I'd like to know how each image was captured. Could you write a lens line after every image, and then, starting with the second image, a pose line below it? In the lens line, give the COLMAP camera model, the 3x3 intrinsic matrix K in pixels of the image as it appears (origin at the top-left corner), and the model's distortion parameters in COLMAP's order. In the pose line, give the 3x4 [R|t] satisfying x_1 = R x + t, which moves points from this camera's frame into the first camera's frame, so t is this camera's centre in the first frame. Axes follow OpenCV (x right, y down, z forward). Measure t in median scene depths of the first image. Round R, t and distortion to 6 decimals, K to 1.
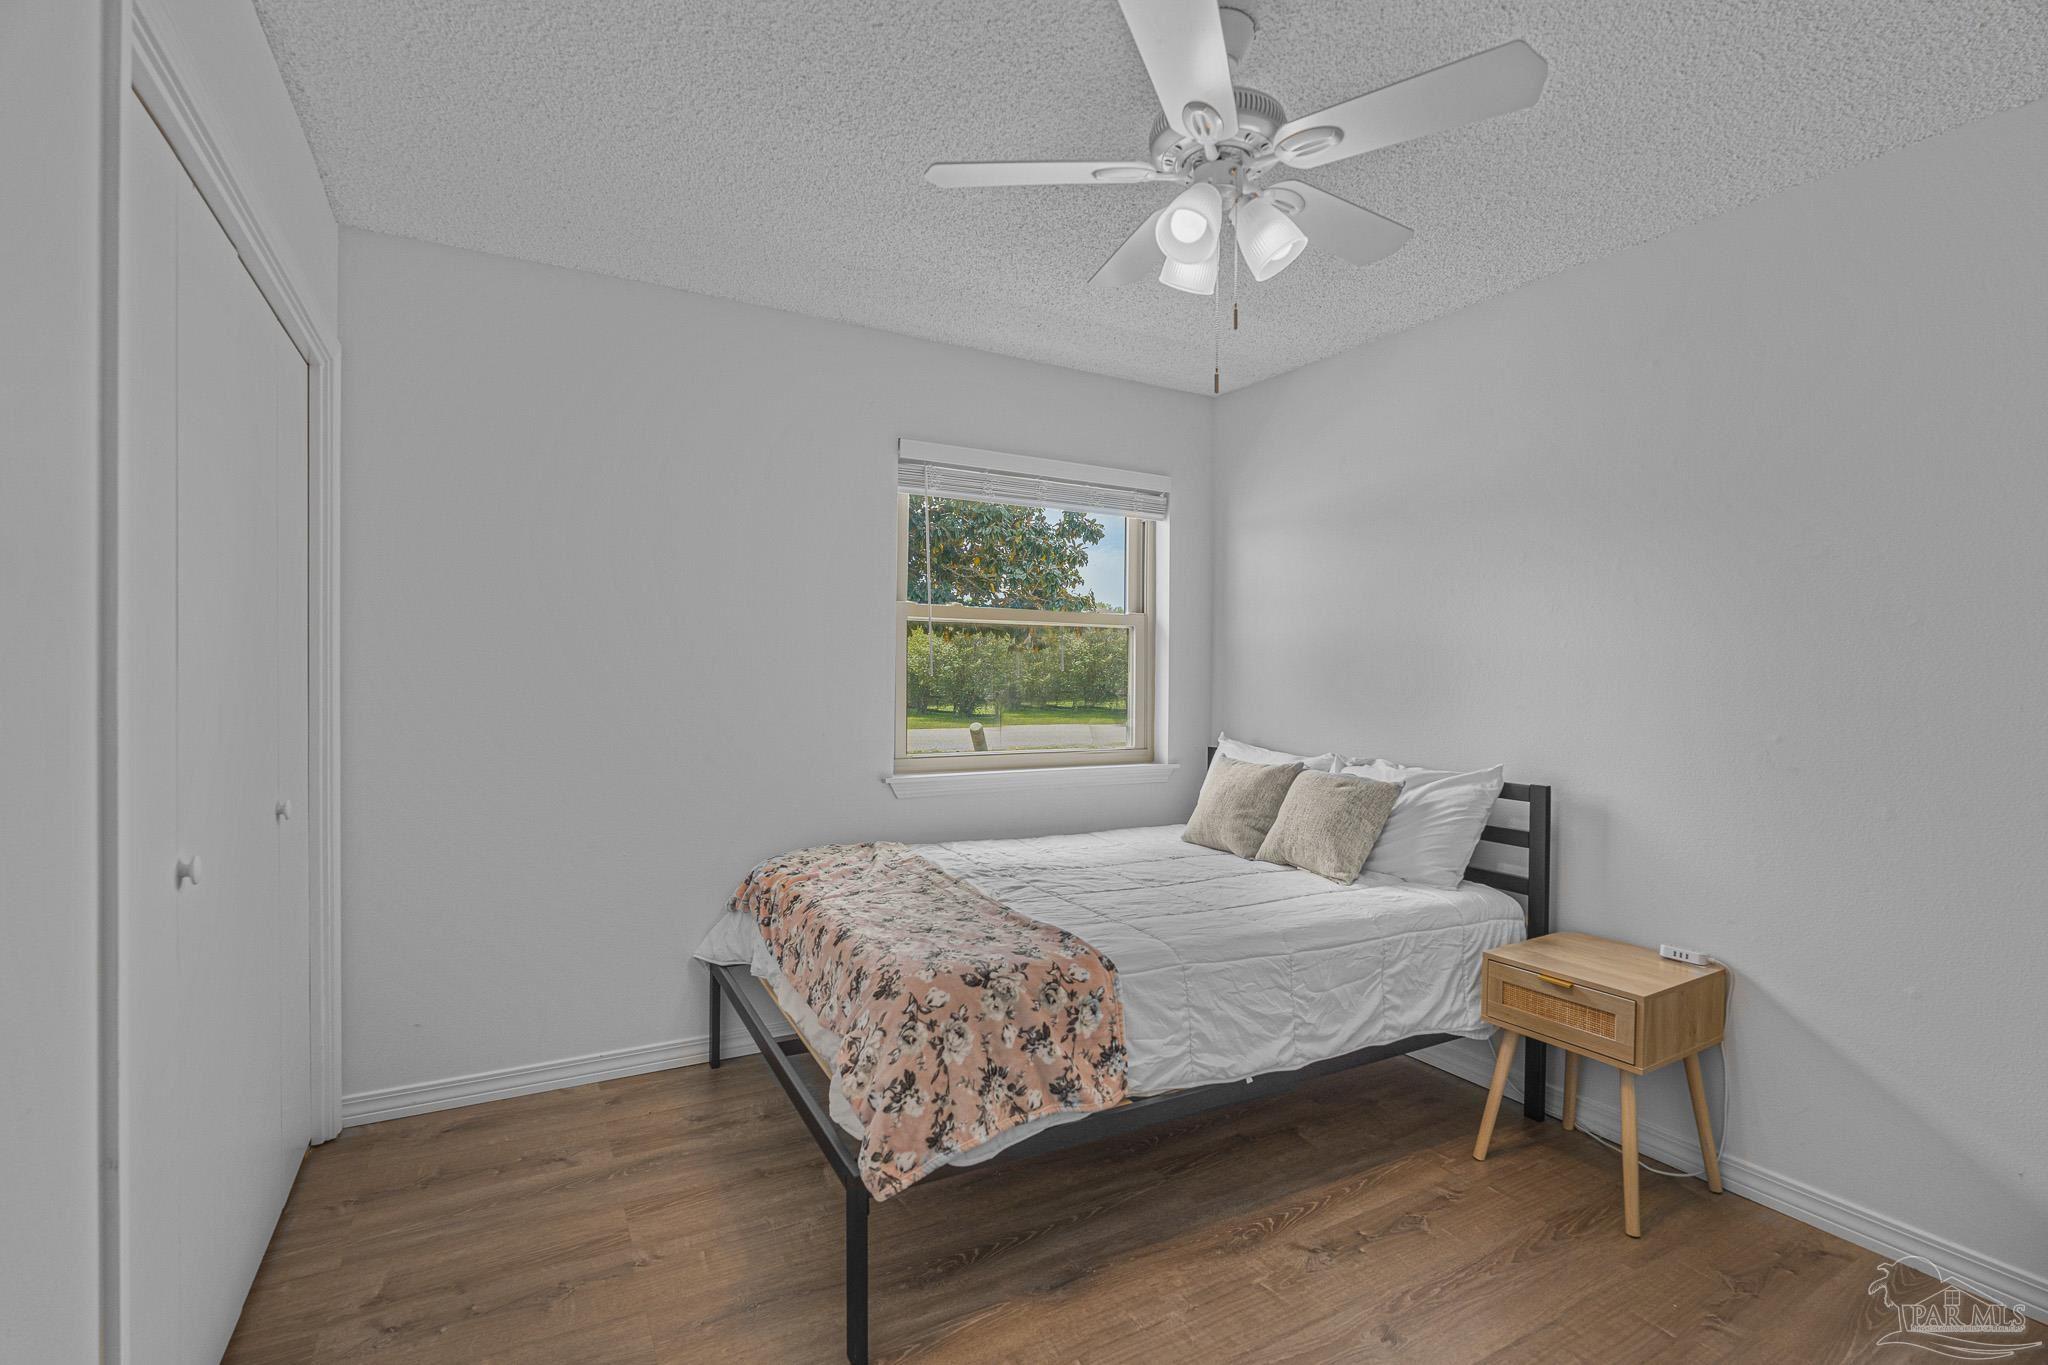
lens RADIAL K [[920.7, 0, 1016.0], [0, 920.7, 681.9], [0, 0, 1]] dist [-0.005961, 0.004016]
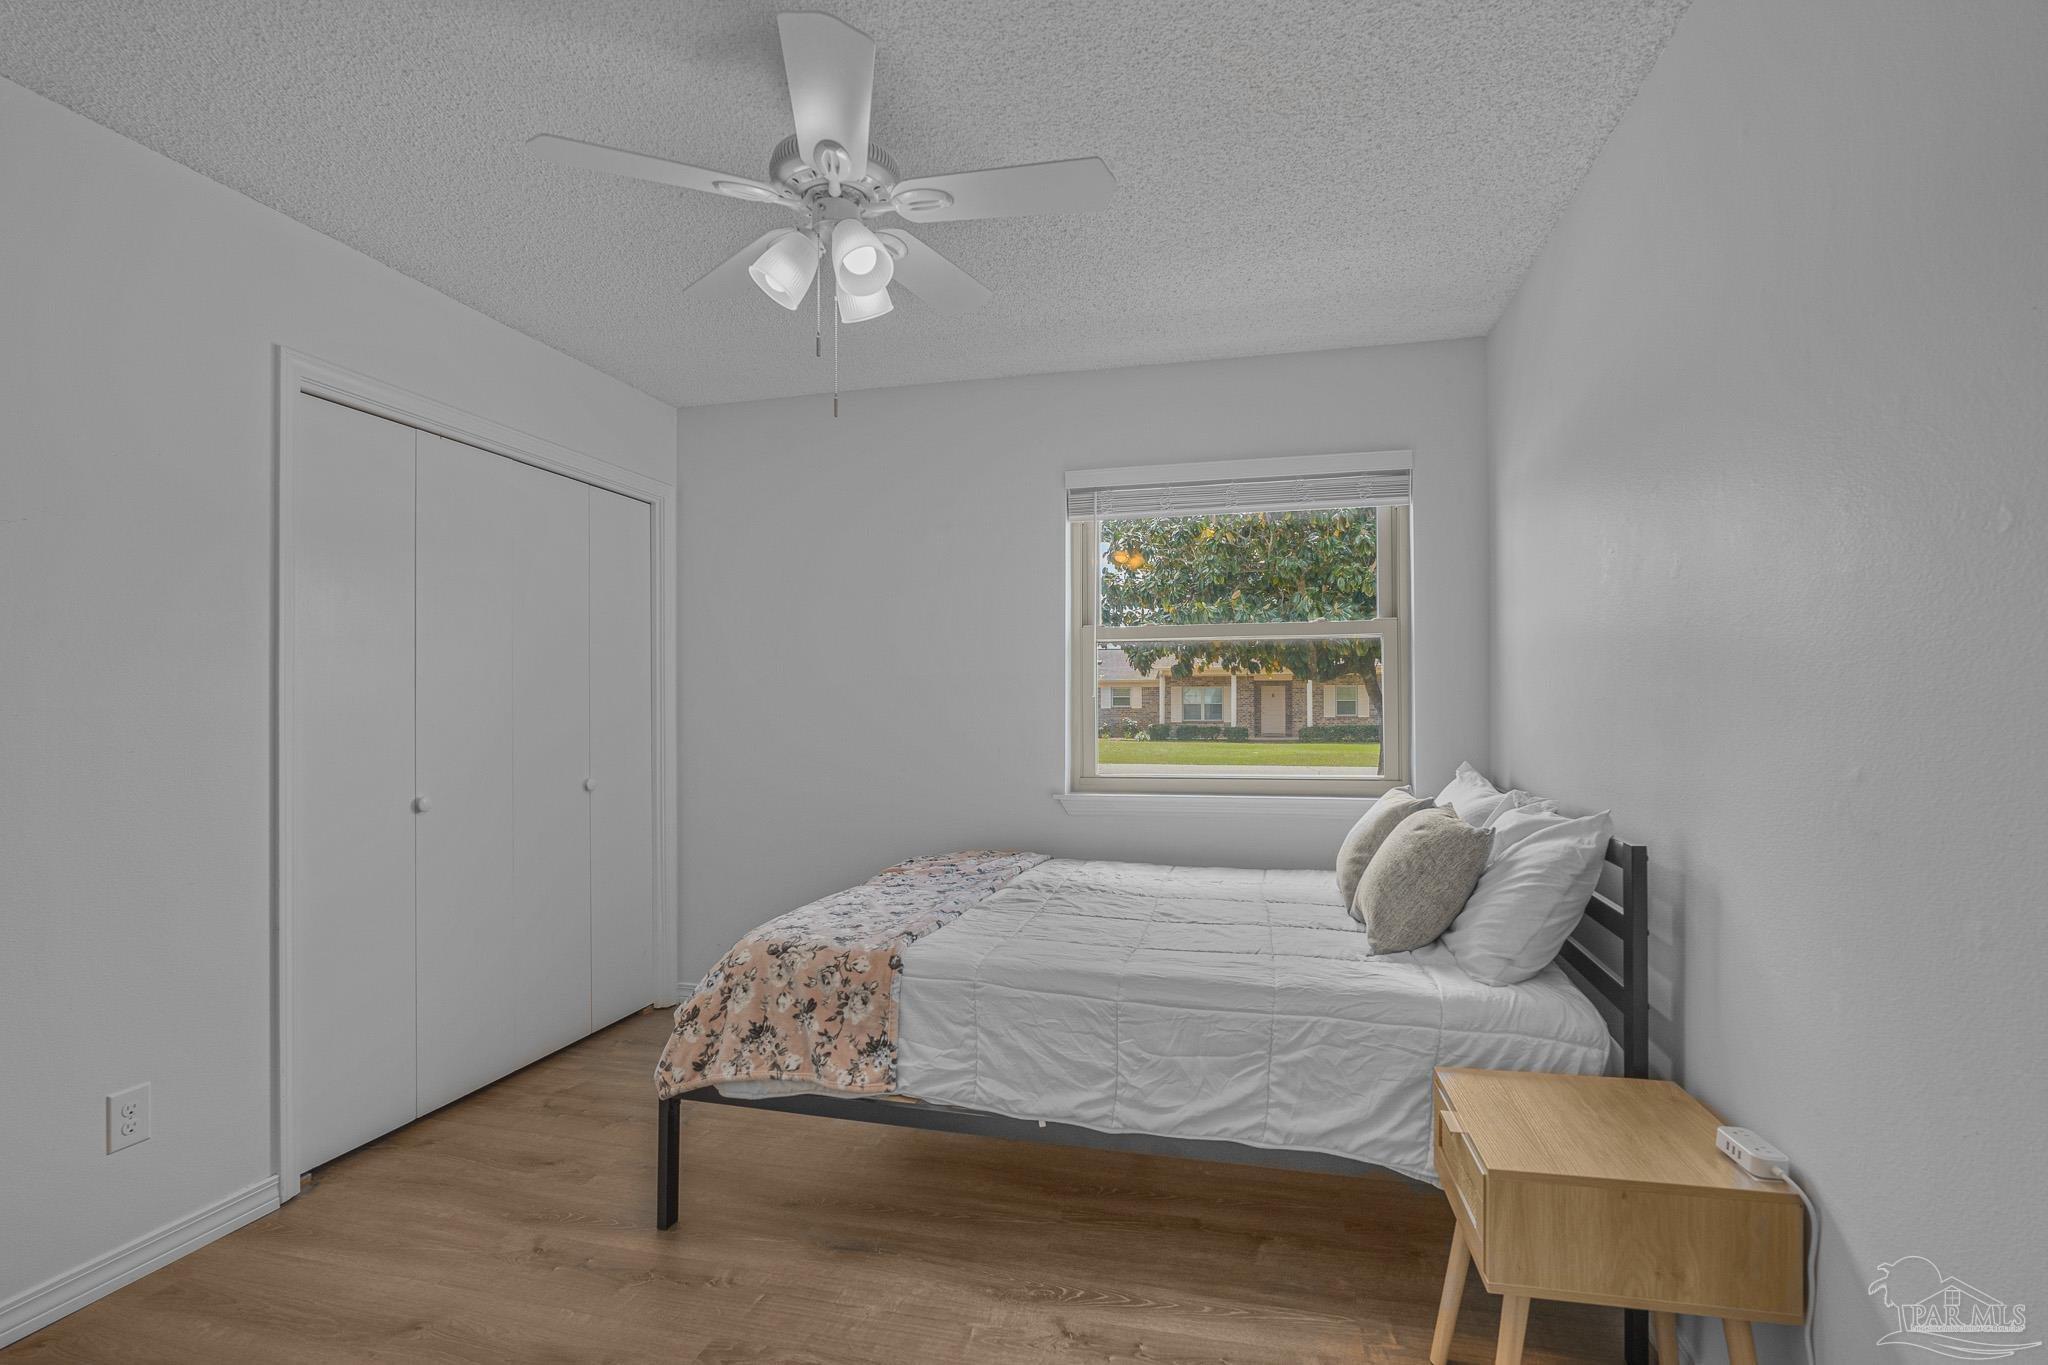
lens RADIAL K [[920.7, 0, 1005.1], [0, 920.7, 697.1], [0, 0, 1]] dist [-0.005961, 0.004016]
pose [[0.735827, -0.020317, -0.676865, 0.826205], [0.007438, 0.999732, -0.021922, 0.025162], [0.677129, 0.011096, 0.735781, 0.282287]]
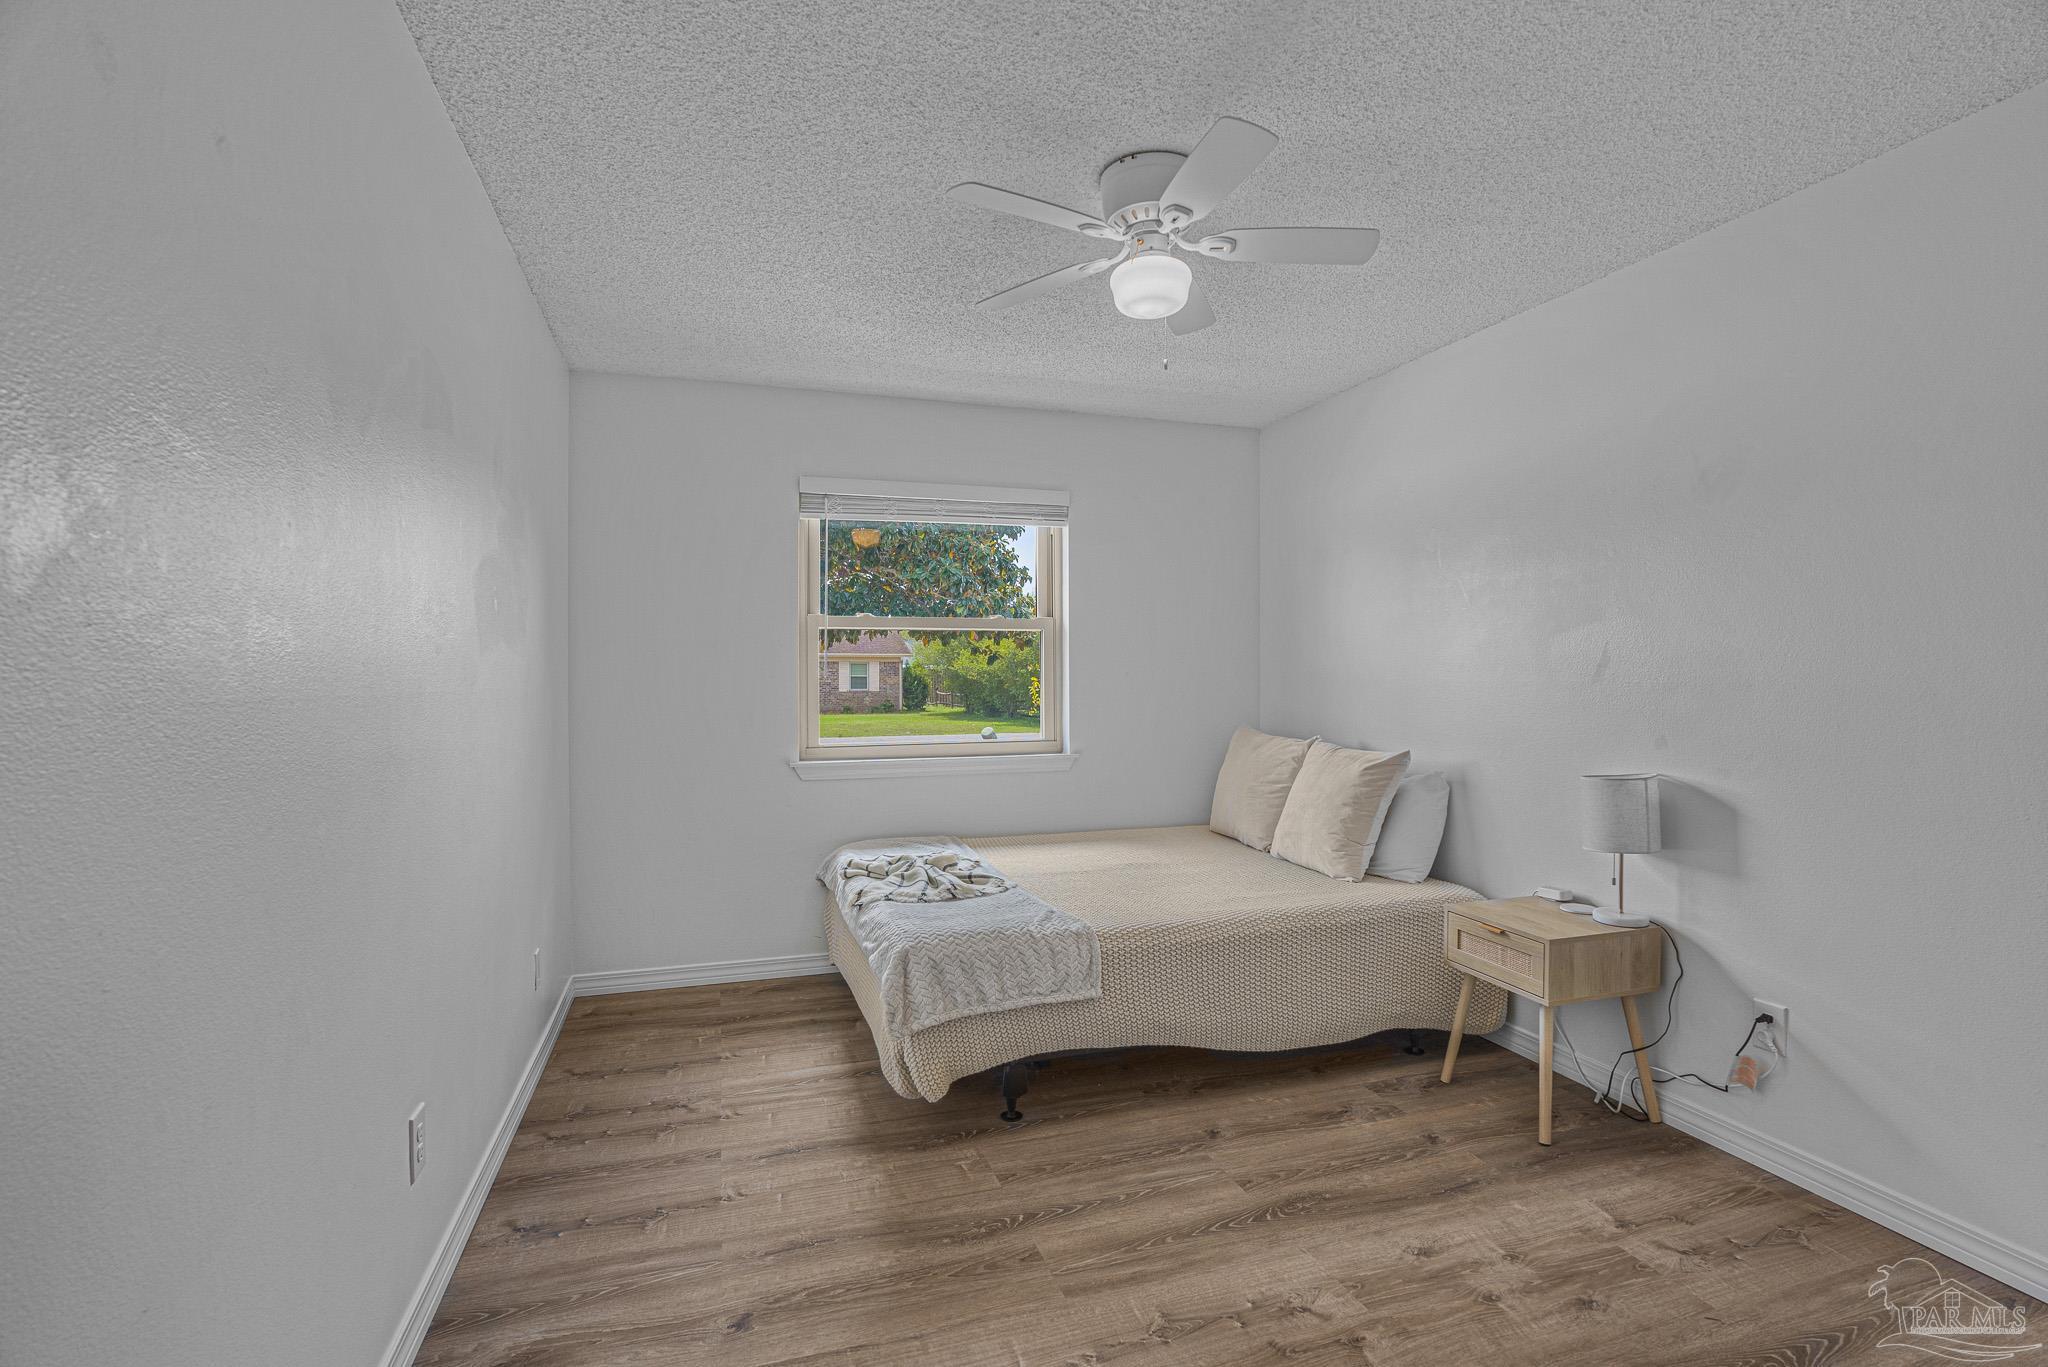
lens RADIAL K [[920.7, 0, 1008.2], [0, 920.7, 684.6], [0, 0, 1]] dist [-0.005961, 0.004016]
pose [[0.982915, -0.006518, -0.183945, 0.539390], [0.007828, 0.999949, 0.006395, -0.004687], [0.183894, -0.007726, 0.982916, -0.147775]]
